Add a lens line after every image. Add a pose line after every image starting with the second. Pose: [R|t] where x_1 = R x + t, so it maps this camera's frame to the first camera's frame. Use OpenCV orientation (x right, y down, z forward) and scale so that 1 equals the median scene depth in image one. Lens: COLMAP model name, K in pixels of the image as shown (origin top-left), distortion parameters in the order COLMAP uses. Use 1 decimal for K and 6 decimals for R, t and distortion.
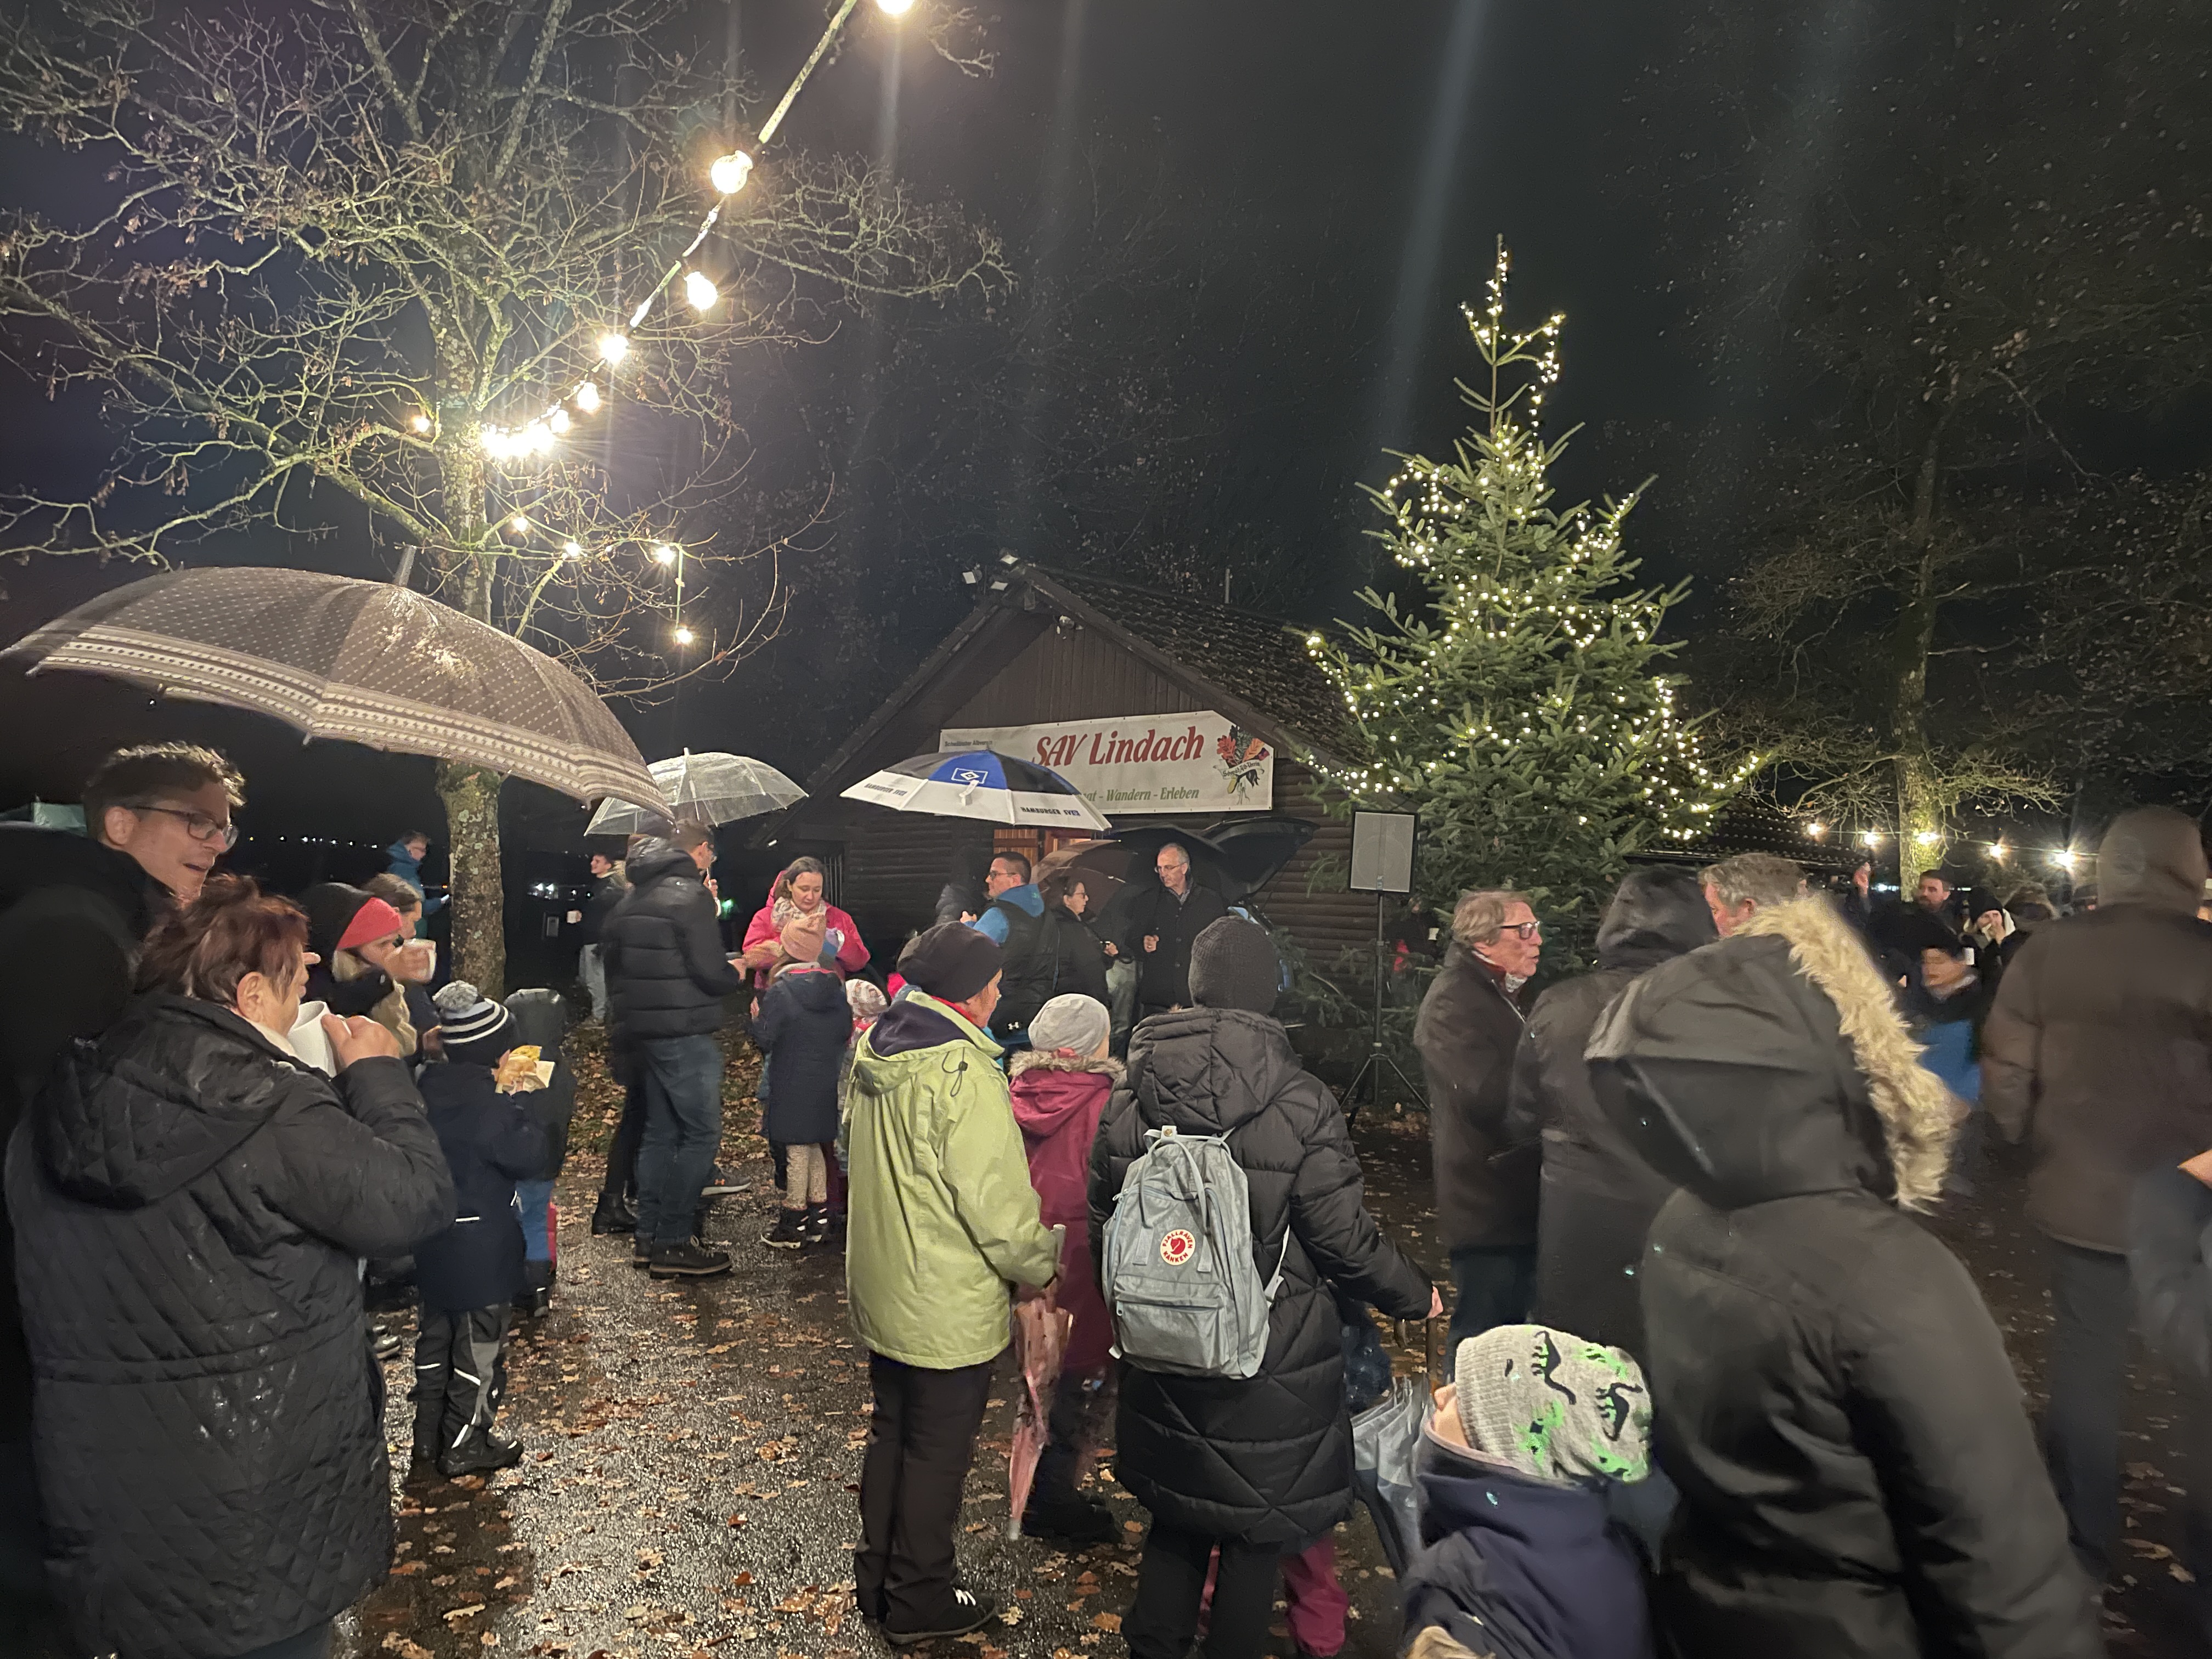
lens RADIAL K [[1639.8, 0, 1098.6], [0, 1639.8, 832.8], [0, 0, 1]] dist [0.073771, -0.089686]
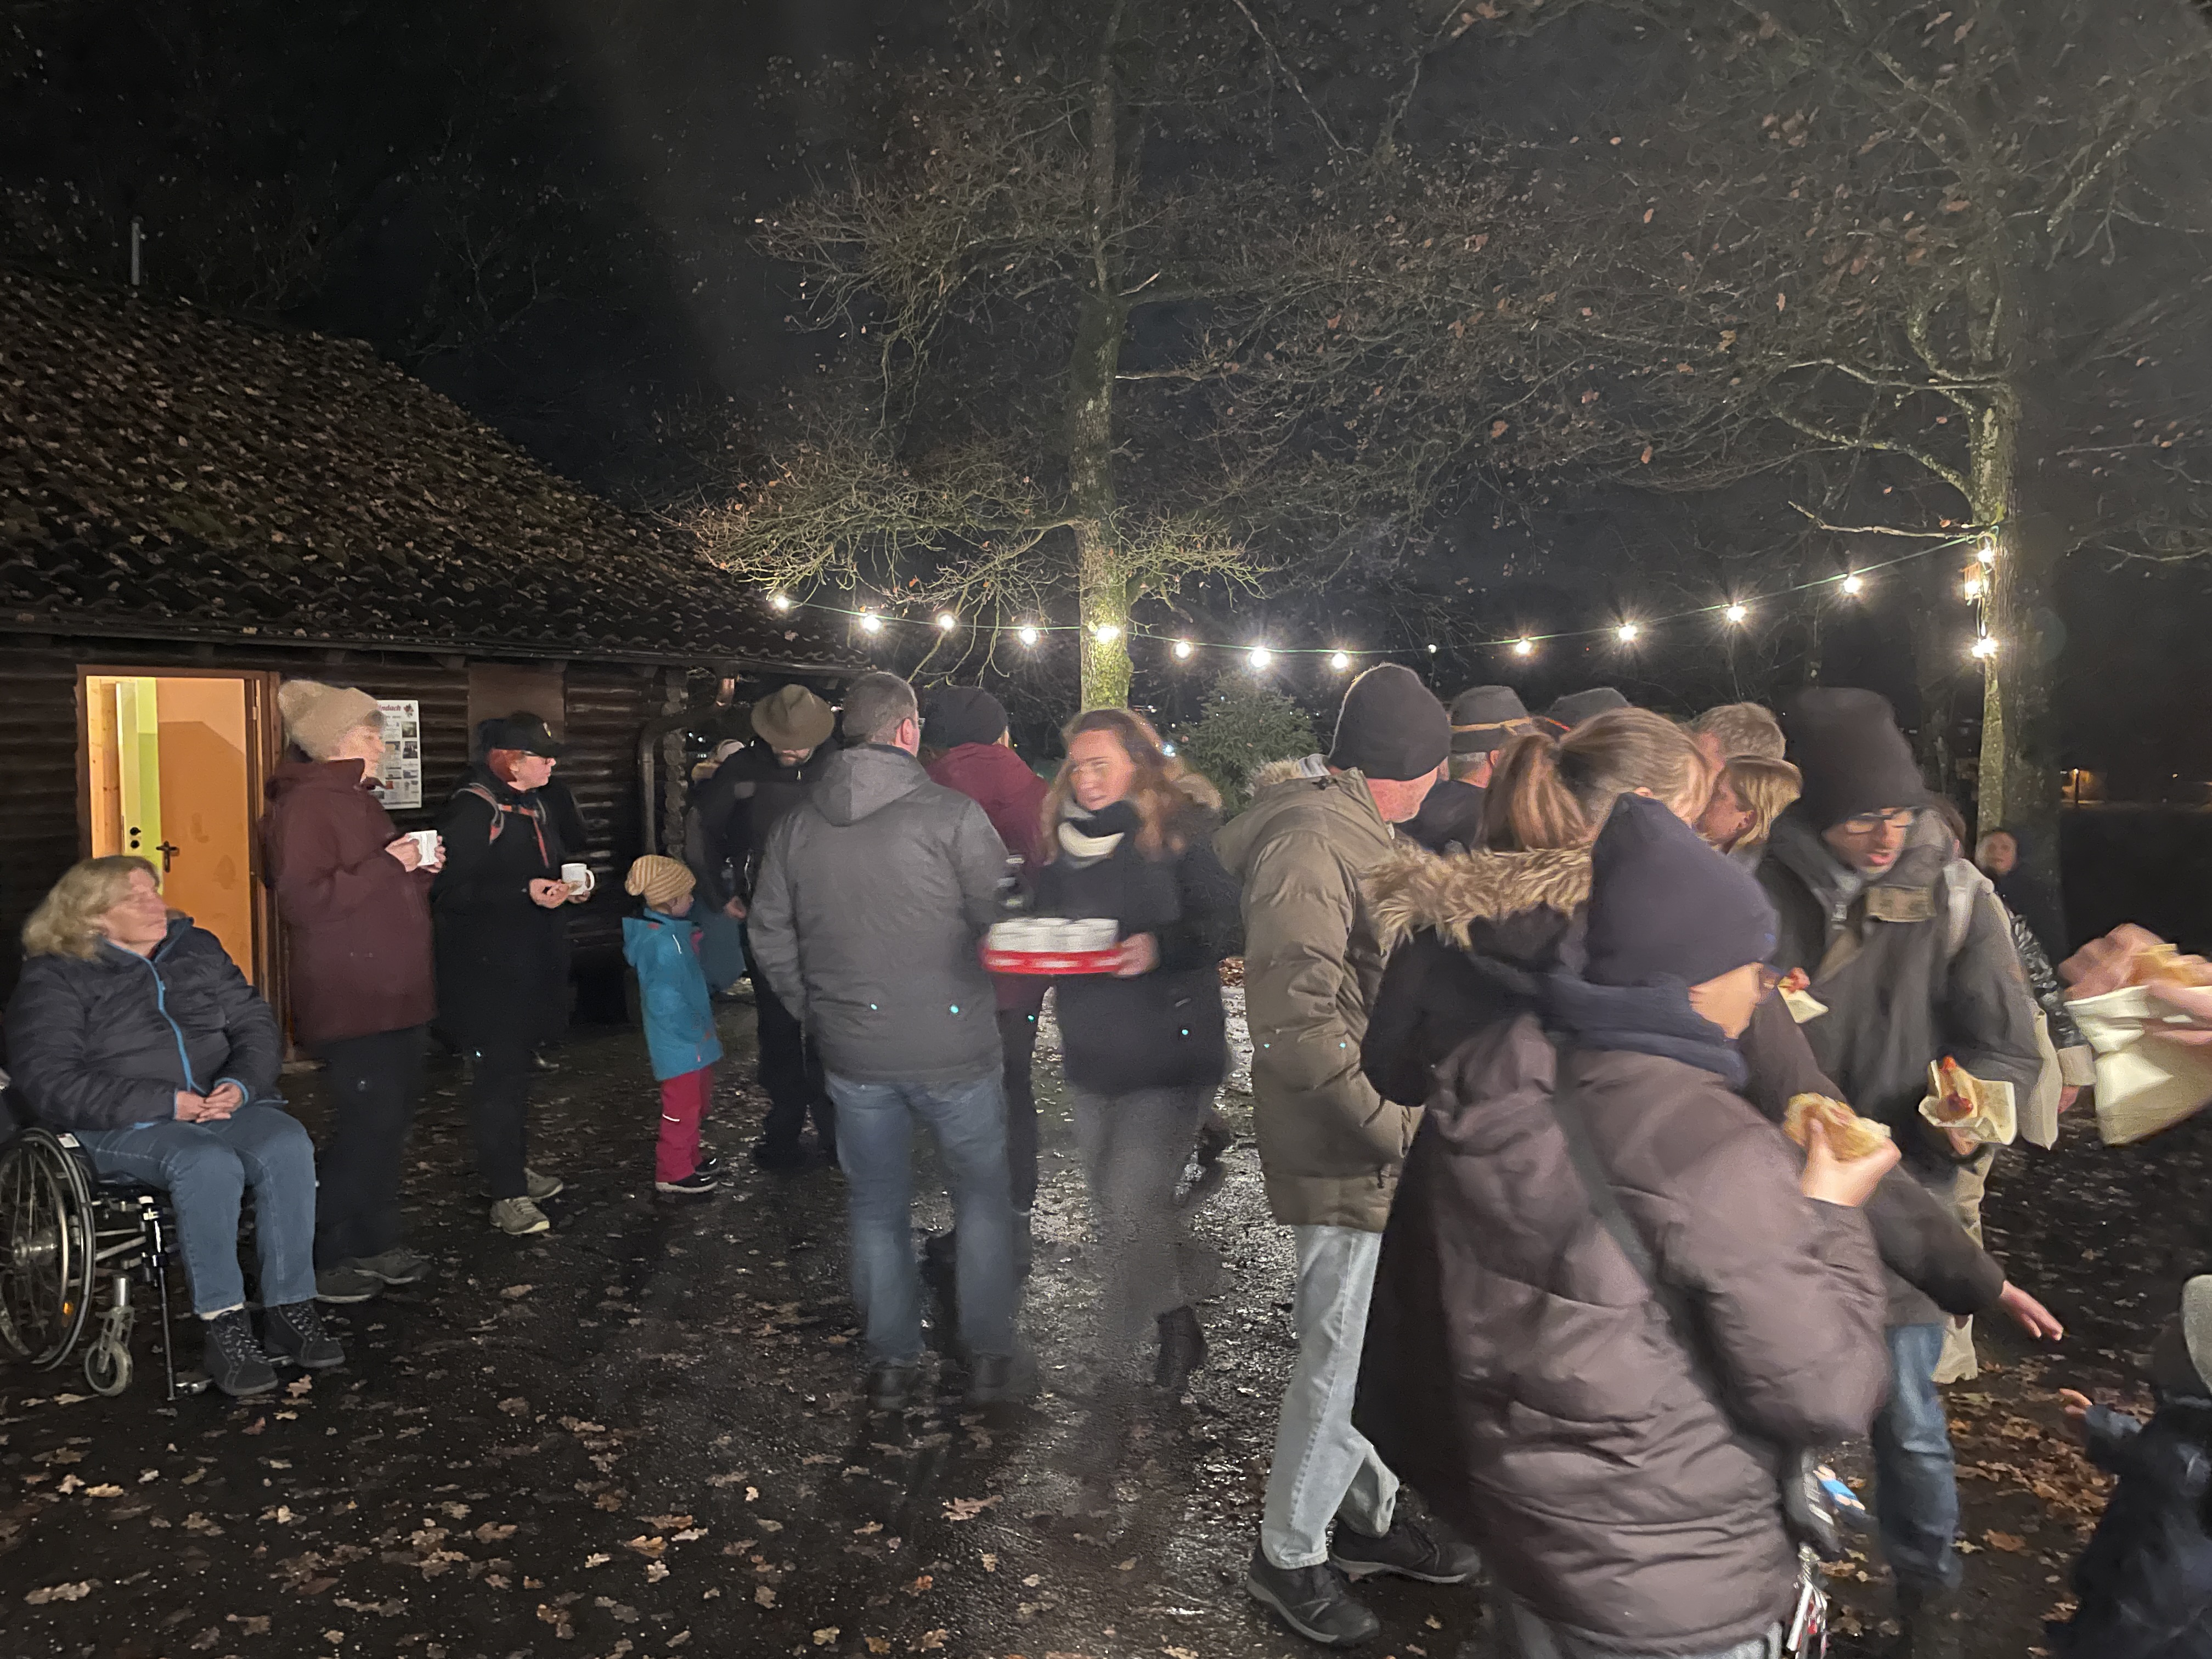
lens RADIAL K [[1639.8, 0, 1100.7], [0, 1639.8, 848.9], [0, 0, 1]] dist [0.073771, -0.089686]
pose [[0.965338, -0.043173, 0.257409, 0.385984], [0.014819, 0.993700, 0.111090, 0.021188], [-0.260583, -0.103425, 0.959896, 0.376295]]
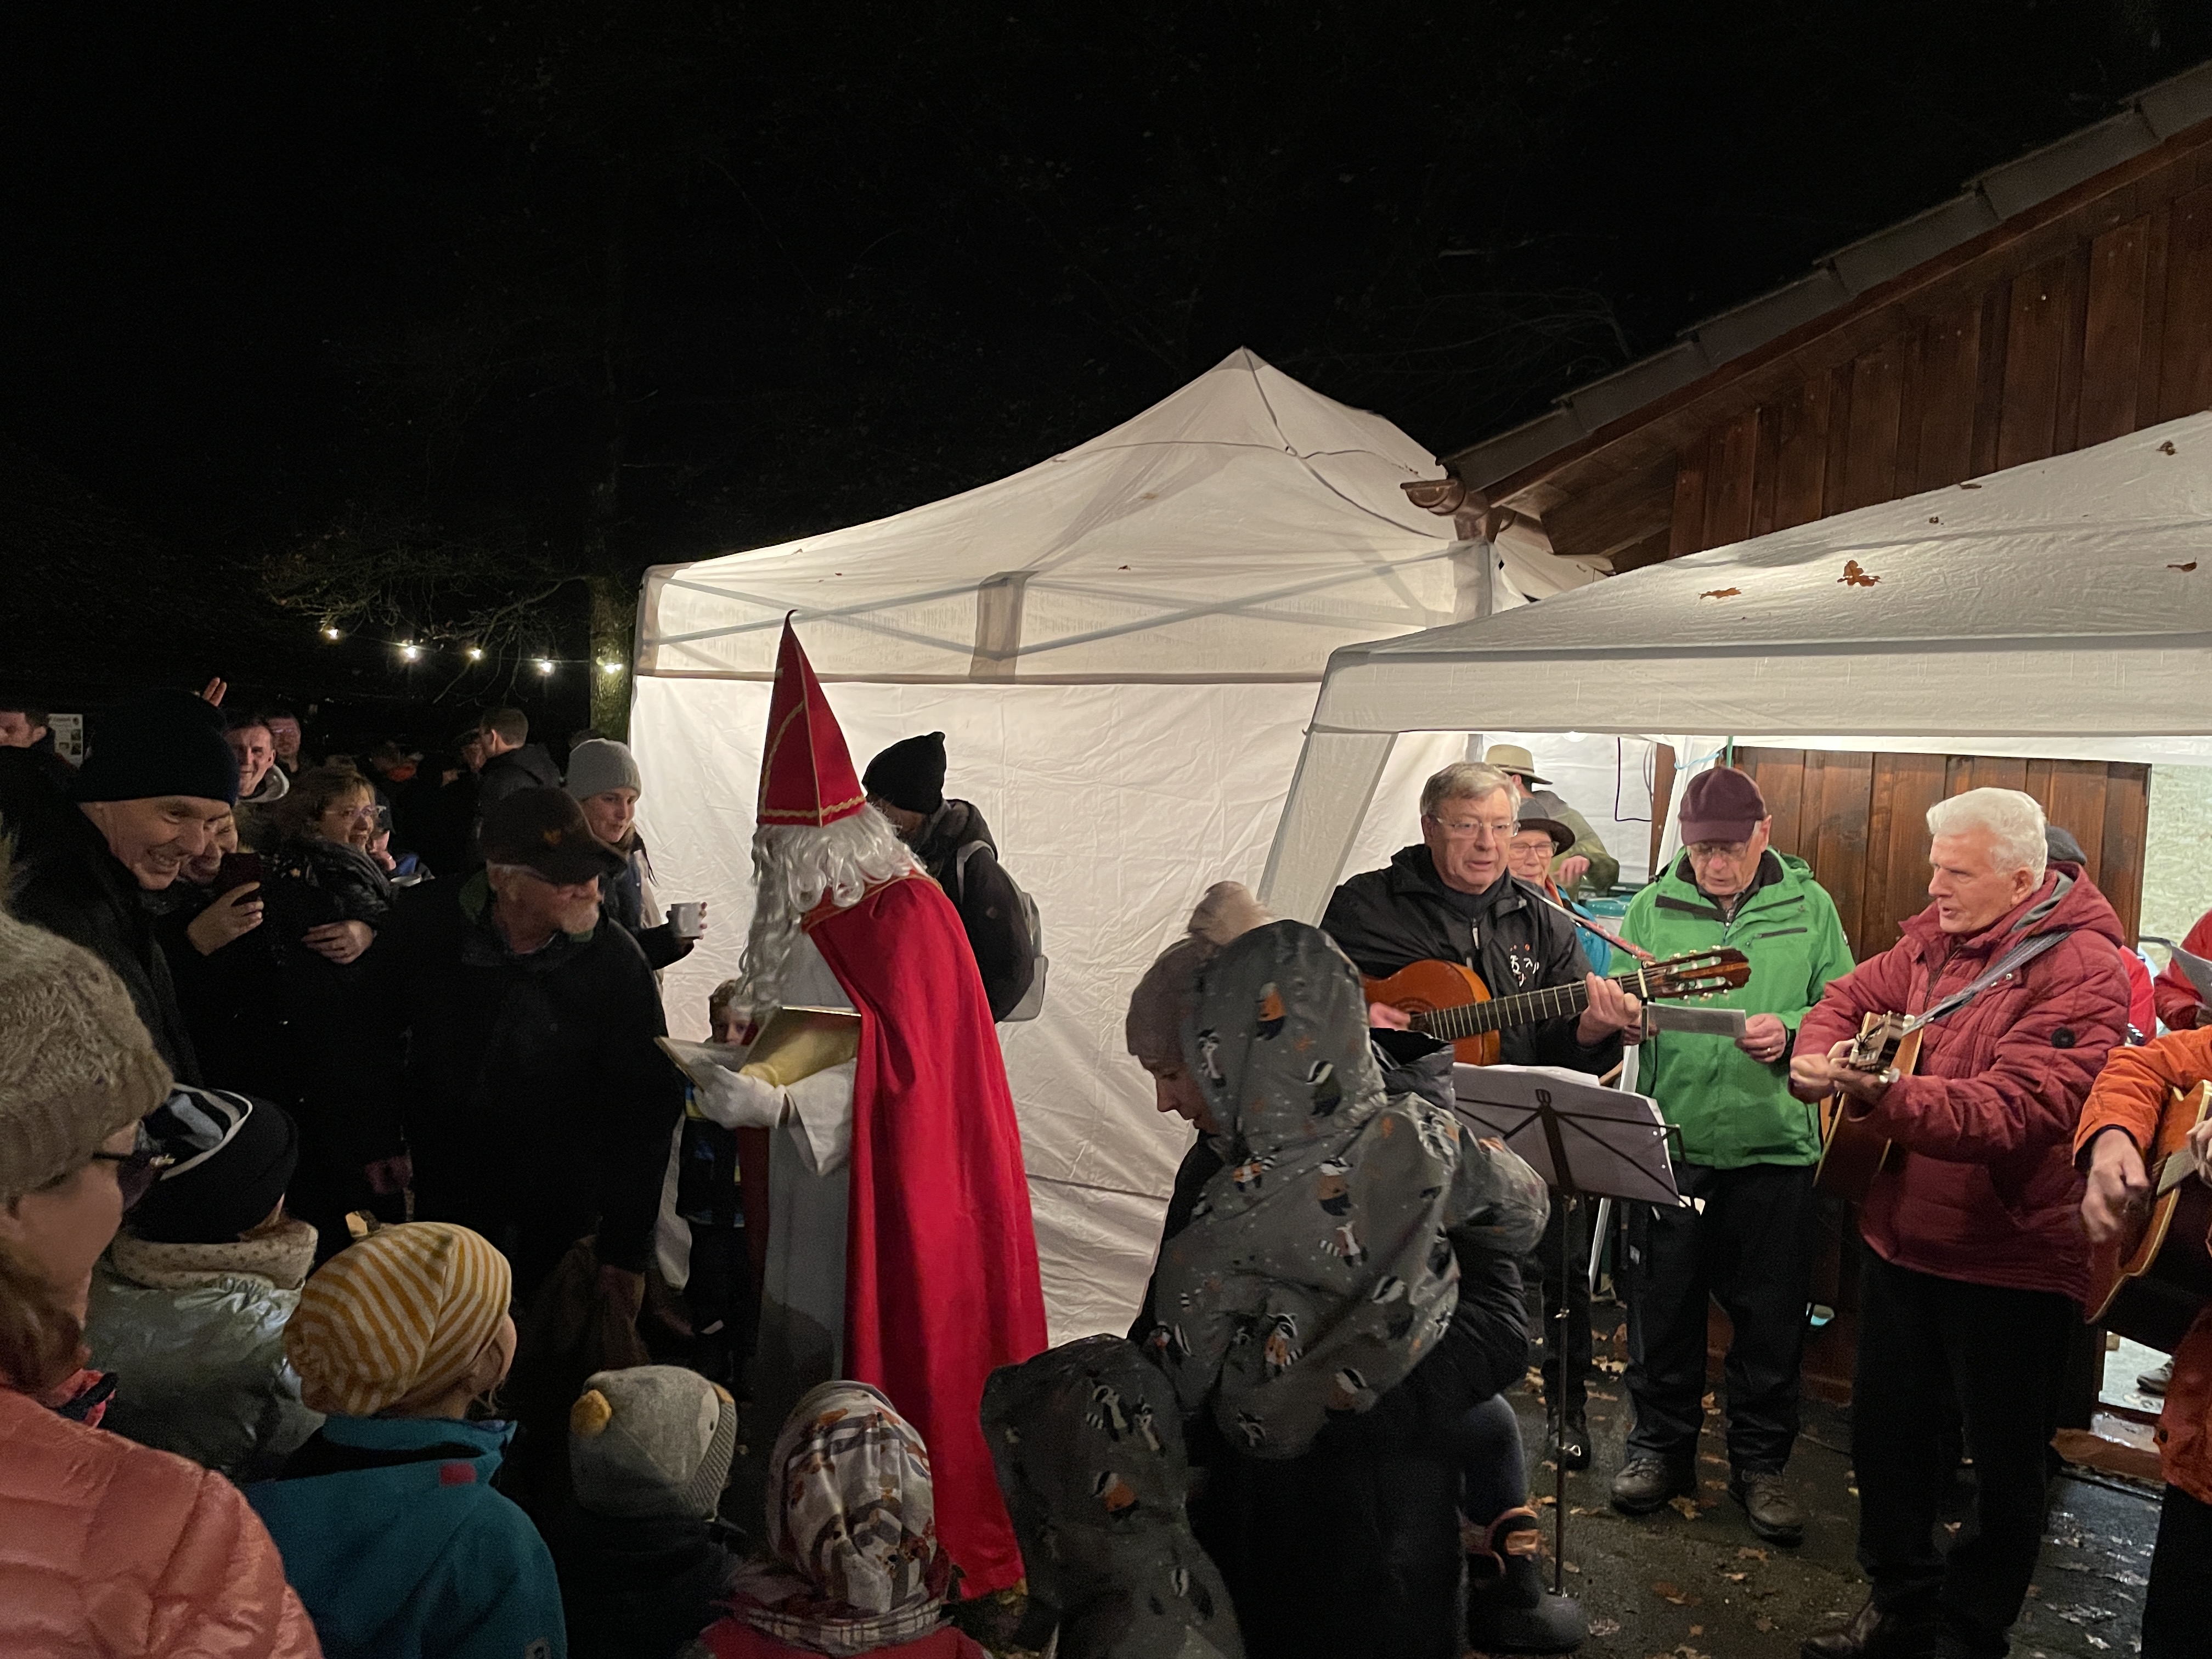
lens RADIAL K [[1639.8, 0, 1088.5], [0, 1639.8, 841.7], [0, 0, 1]] dist [0.073771, -0.089686]
pose [[0.861609, -0.022509, 0.507074, 0.328646], [-0.031867, 0.994646, 0.098300, 0.000636], [-0.506572, -0.100855, 0.856279, 0.094186]]
